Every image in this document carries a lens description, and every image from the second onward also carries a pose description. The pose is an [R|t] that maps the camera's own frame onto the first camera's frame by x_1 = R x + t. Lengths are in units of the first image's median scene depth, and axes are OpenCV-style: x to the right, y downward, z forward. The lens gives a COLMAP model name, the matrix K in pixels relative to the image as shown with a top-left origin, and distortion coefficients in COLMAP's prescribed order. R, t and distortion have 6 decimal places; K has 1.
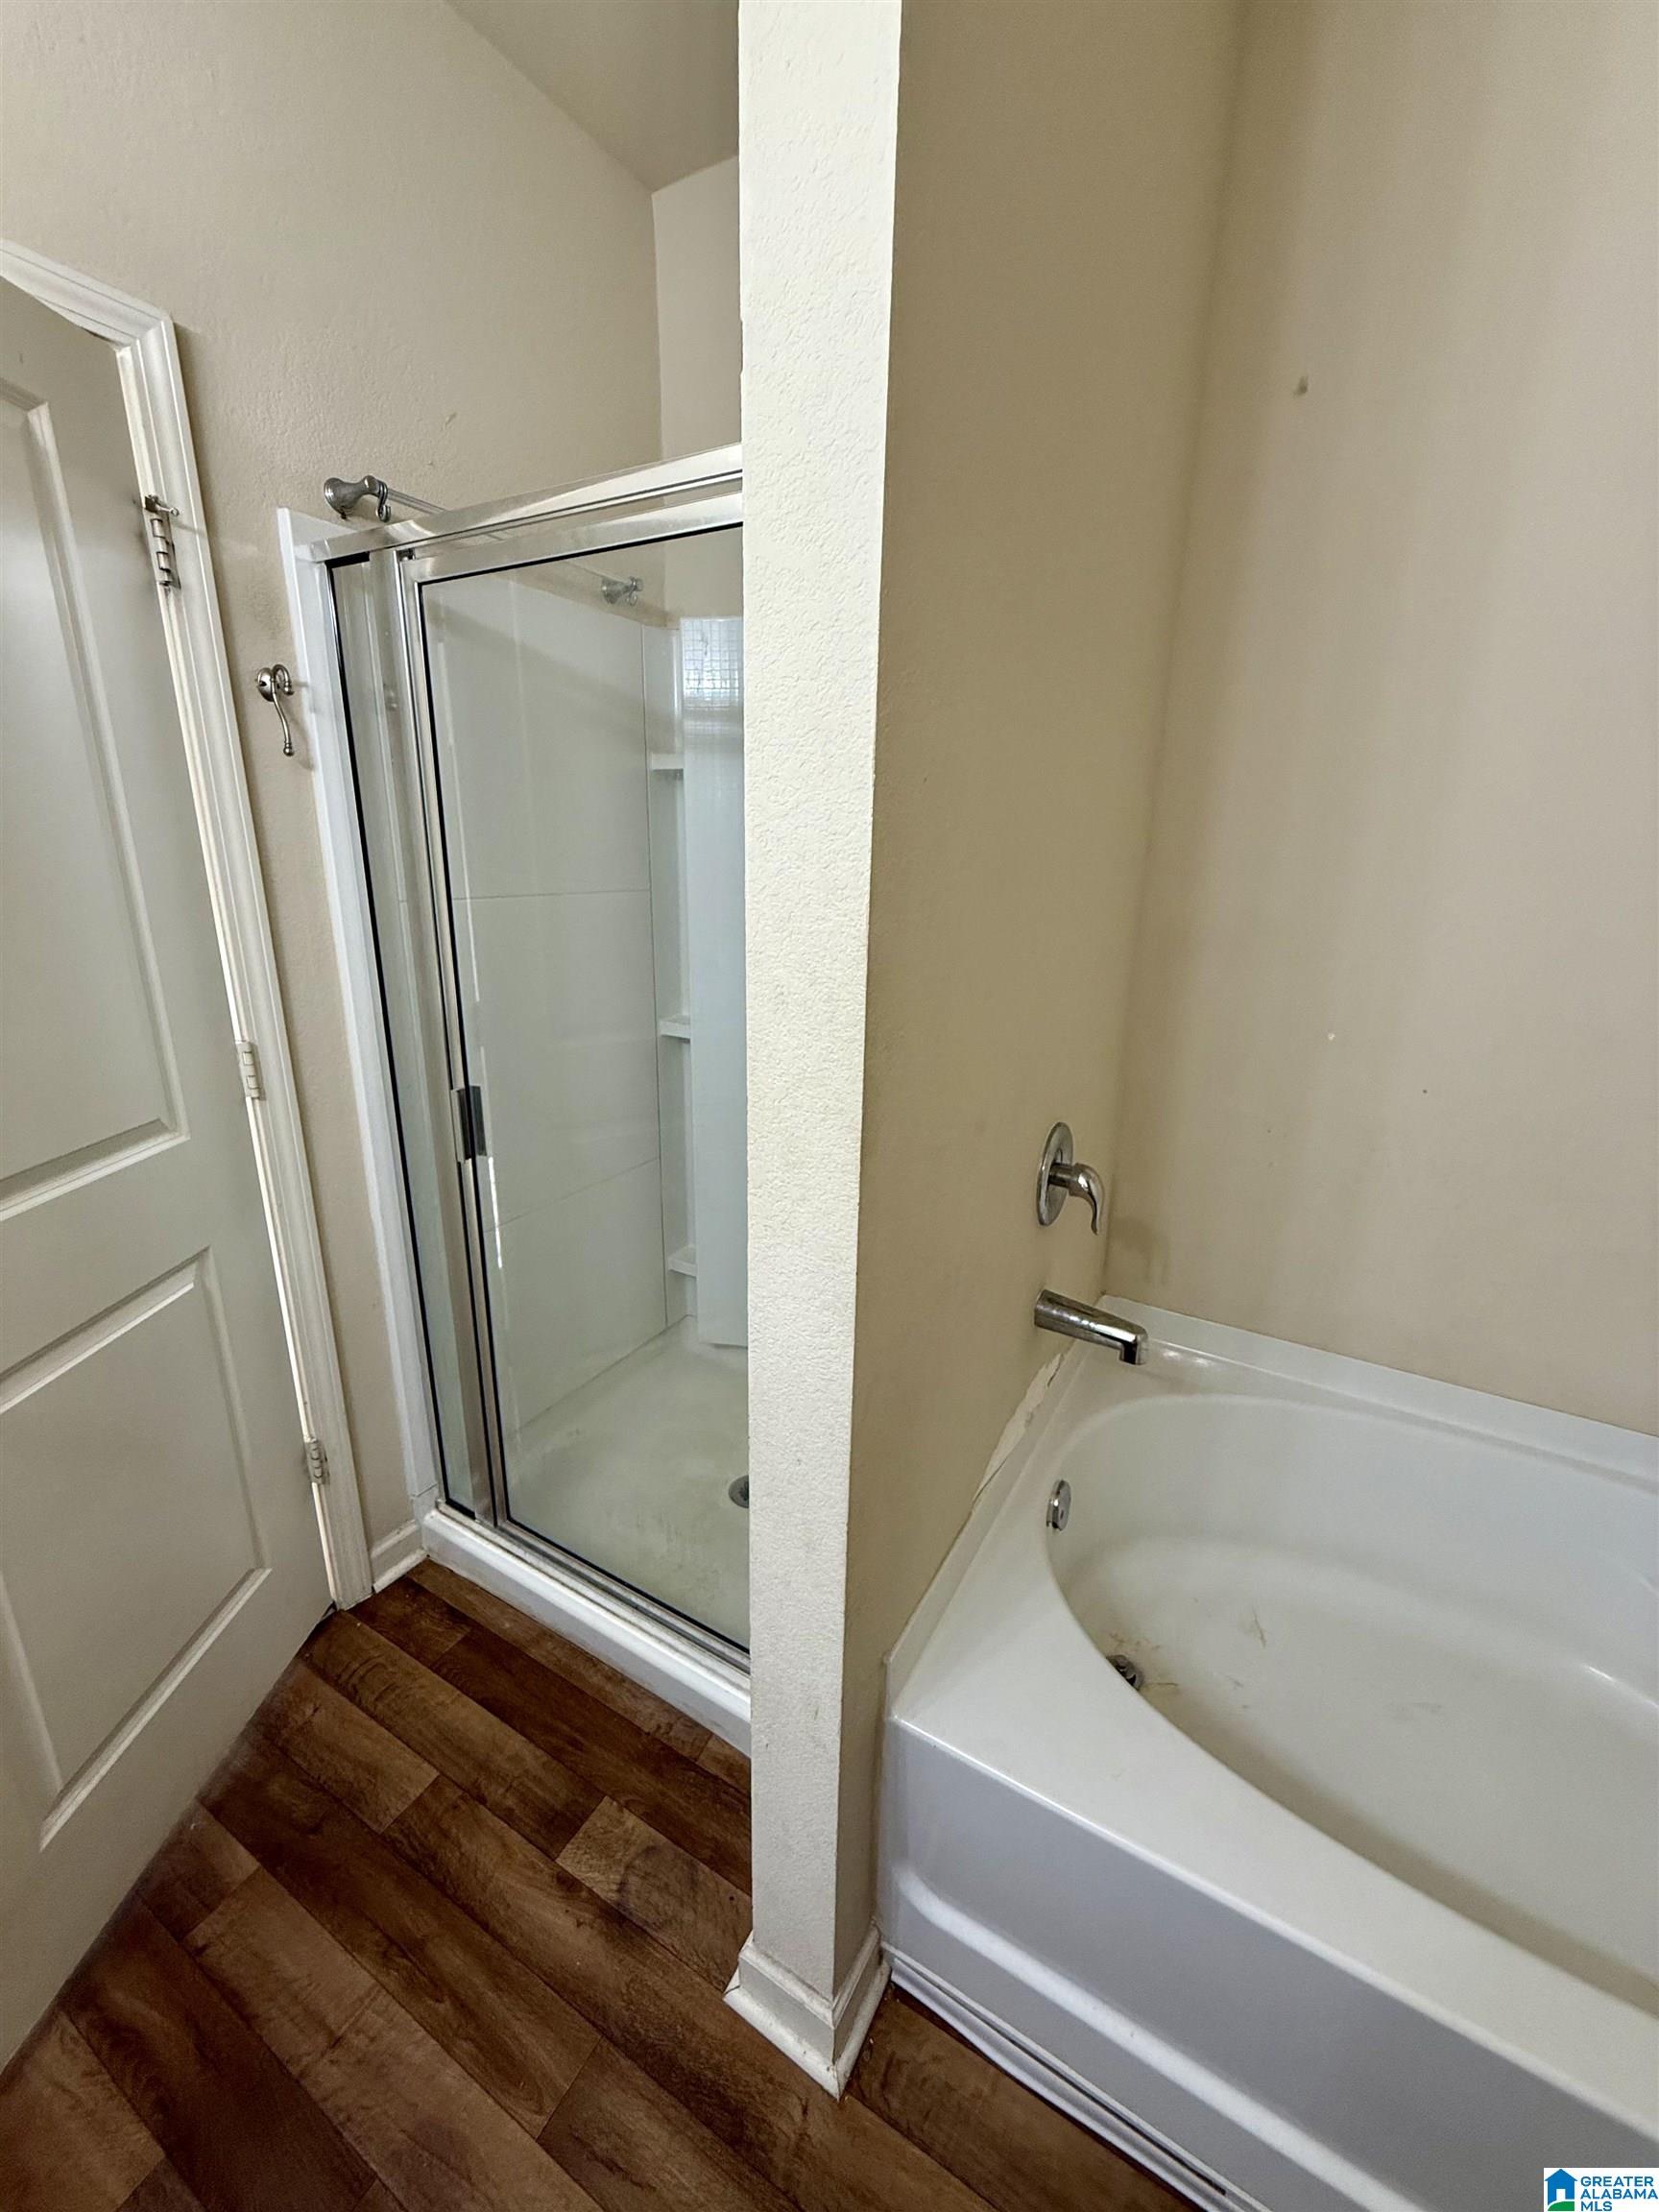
lens RADIAL K [[882.9, 0, 828.8], [0, 882.9, 1090.4], [0, 0, 1]] dist [0.000383, 0.000228]
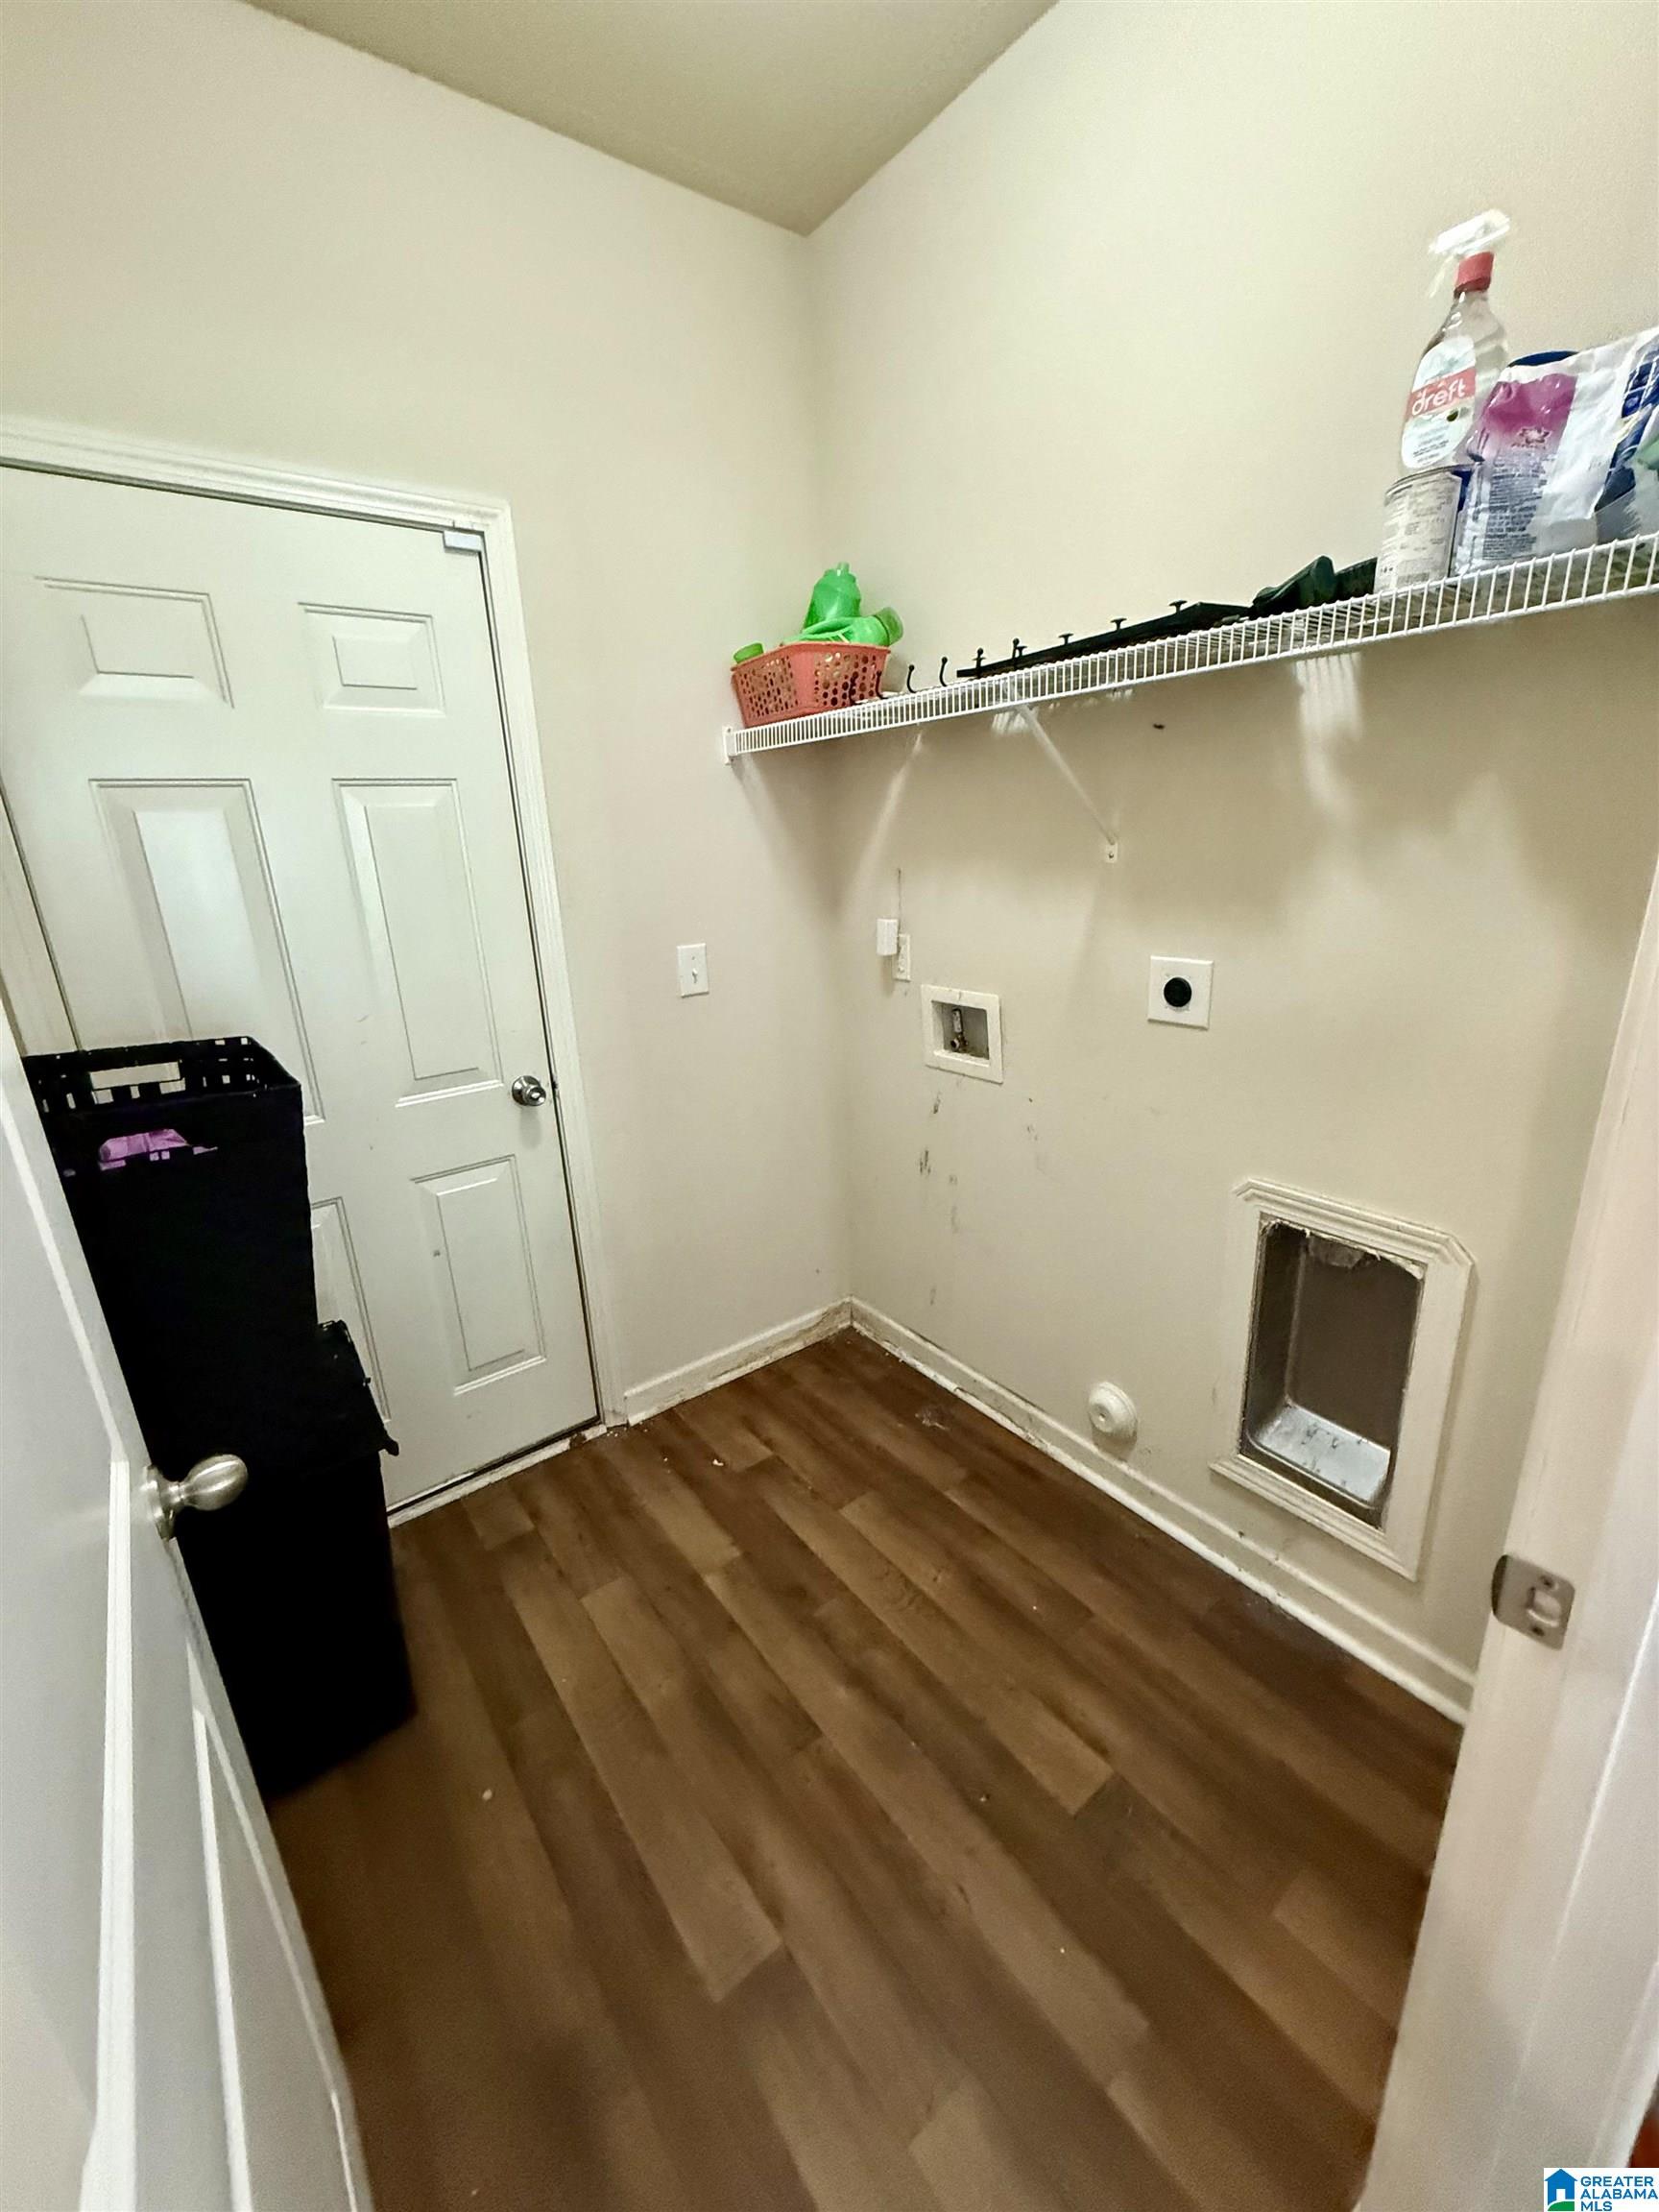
lens RADIAL K [[882.9, 0, 828.8], [0, 882.9, 1090.4], [0, 0, 1]] dist [0.000383, 0.000228]
pose [[-0.922253, -0.079998, 0.378220, -0.924403], [0.145980, 0.833857, 0.532328, -0.551620], [-0.357967, 0.546153, -0.757348, 1.736748]]
